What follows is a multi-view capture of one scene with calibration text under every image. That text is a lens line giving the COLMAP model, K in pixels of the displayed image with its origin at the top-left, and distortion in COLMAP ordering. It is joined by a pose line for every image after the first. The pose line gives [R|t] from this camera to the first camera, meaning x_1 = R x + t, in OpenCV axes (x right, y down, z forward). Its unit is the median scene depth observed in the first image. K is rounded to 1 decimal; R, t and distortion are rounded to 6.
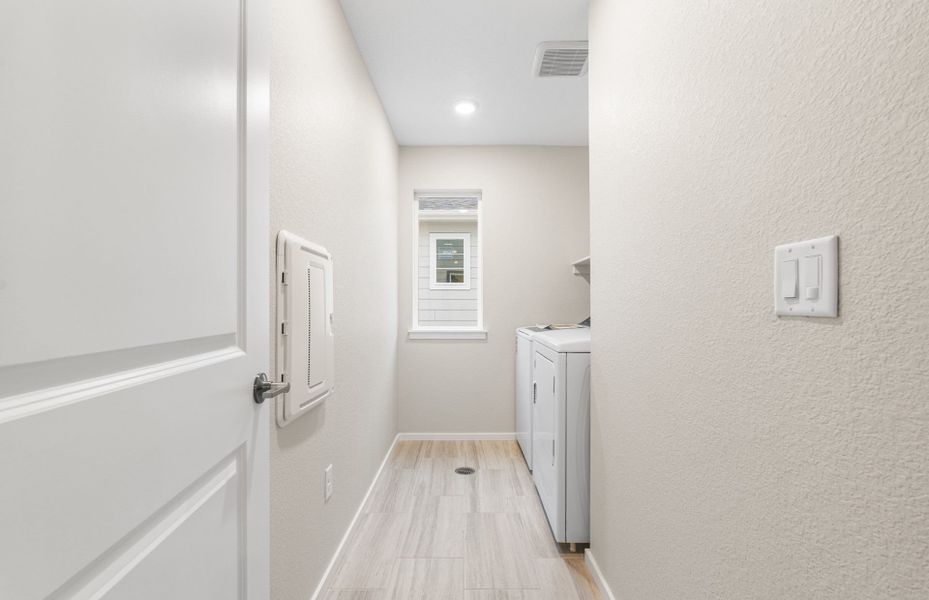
lens RADIAL K [[411.9, 0, 459.8], [0, 411.9, 300.0], [0, 0, 1]] dist [-0.002068, -0.000226]
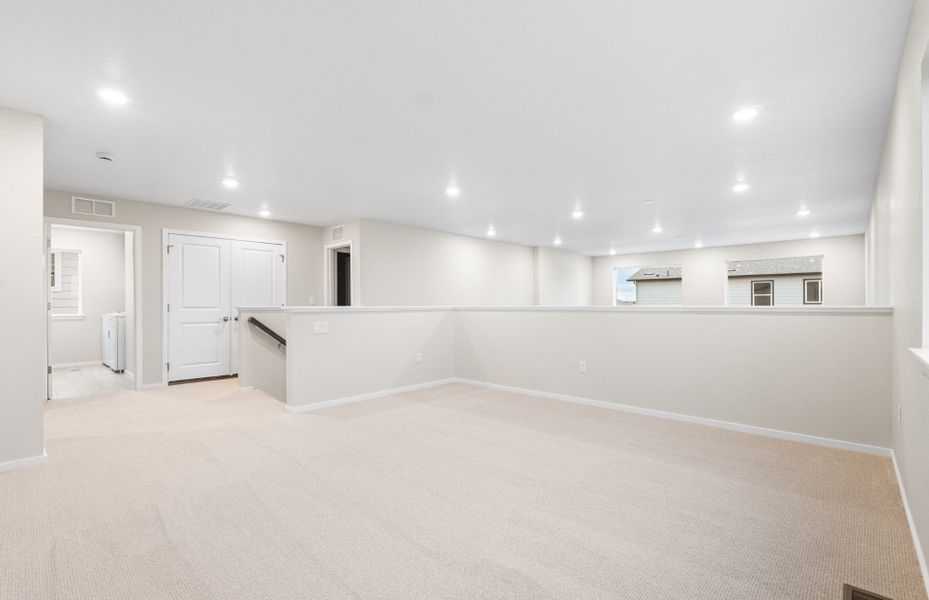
lens RADIAL K [[411.9, 0, 459.8], [0, 411.9, 300.0], [0, 0, 1]] dist [-0.002068, -0.000226]
pose [[0.679725, -0.000196, 0.733467, -0.190059], [0.004116, 0.999985, -0.003547, 0.007930], [-0.733456, 0.005430, 0.679716, -2.039619]]
